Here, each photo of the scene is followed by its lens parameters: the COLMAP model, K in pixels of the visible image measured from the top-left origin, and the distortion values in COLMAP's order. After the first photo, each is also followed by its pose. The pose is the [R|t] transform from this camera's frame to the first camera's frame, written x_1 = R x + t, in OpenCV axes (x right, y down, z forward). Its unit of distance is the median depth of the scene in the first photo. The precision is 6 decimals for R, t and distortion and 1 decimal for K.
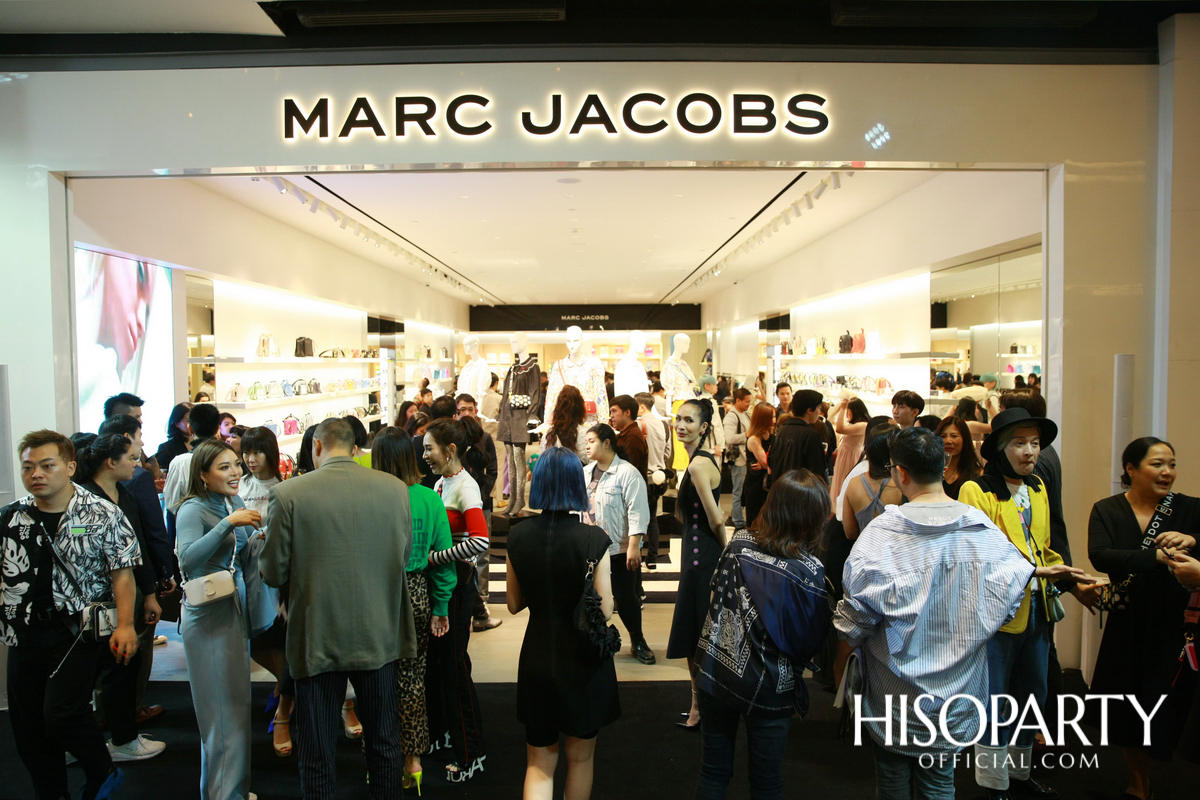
lens RADIAL K [[822.5, 0, 600.0], [0, 822.5, 400.0], [0, 0, 1]] dist [-0.117799, 0.090231]
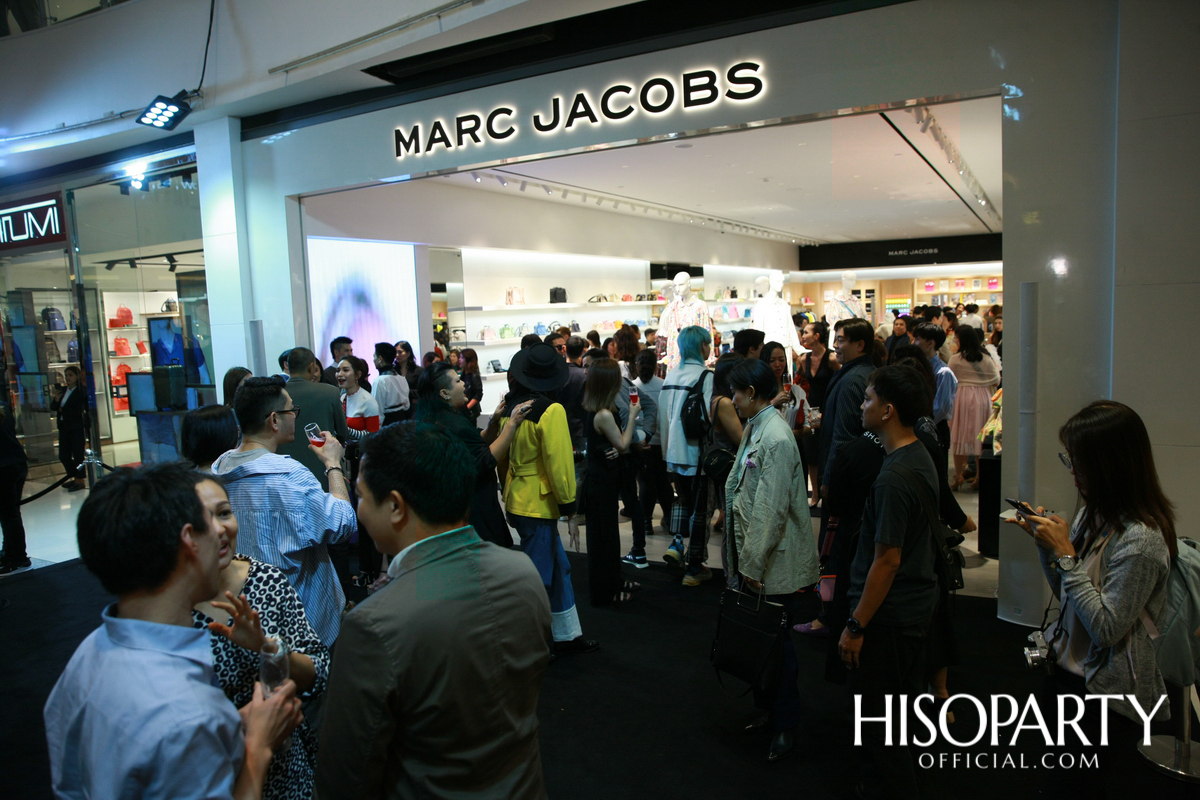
lens RADIAL K [[786.5, 0, 614.9], [0, 786.5, 398.3], [0, 0, 1]] dist [-0.061948, -0.078038]
pose [[0.887839, 0.019892, -0.459724, 0.610686], [0.015811, 0.997156, 0.073681, 0.012010], [0.459882, -0.072686, 0.885000, -0.093662]]
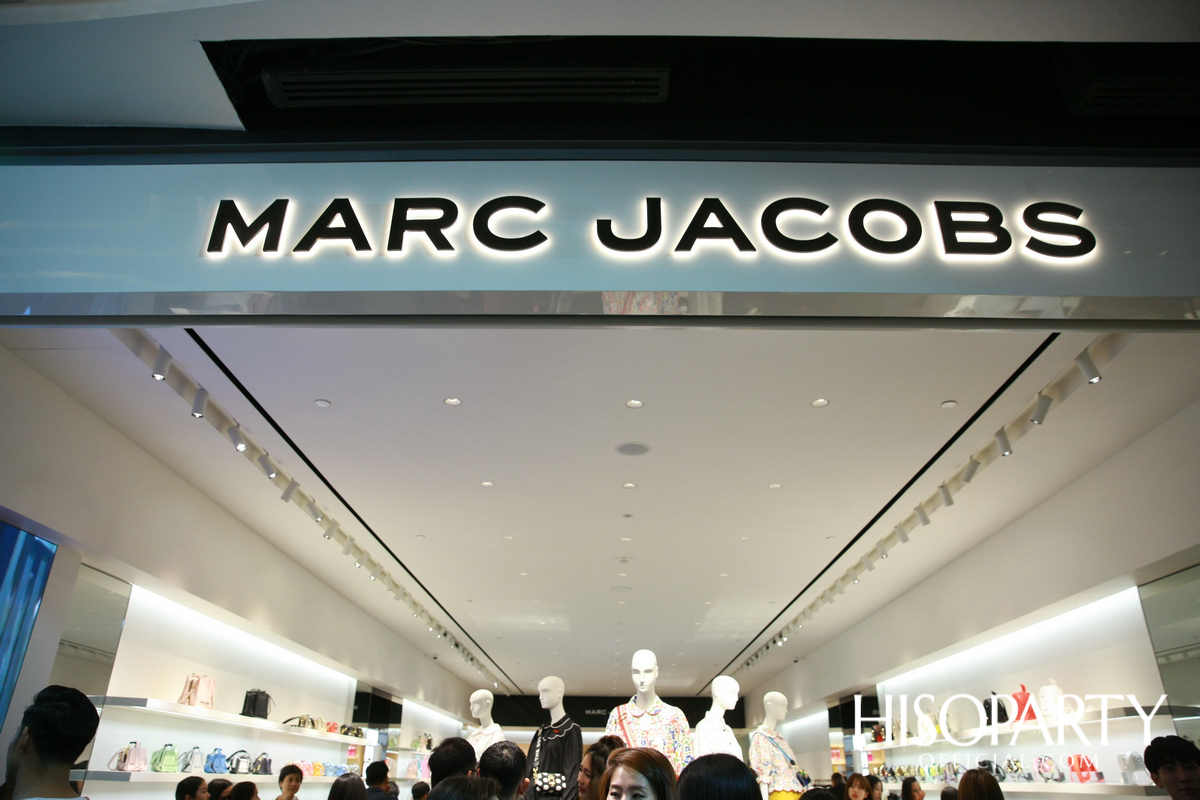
lens RADIAL K [[822.5, 0, 600.0], [0, 822.5, 400.0], [0, 0, 1]] dist [-0.117799, 0.090231]
pose [[0.999637, 0.008179, -0.025657, -0.076810], [-0.019207, 0.884335, -0.466457, 0.052735], [0.018874, 0.466780, 0.884172, 0.515846]]
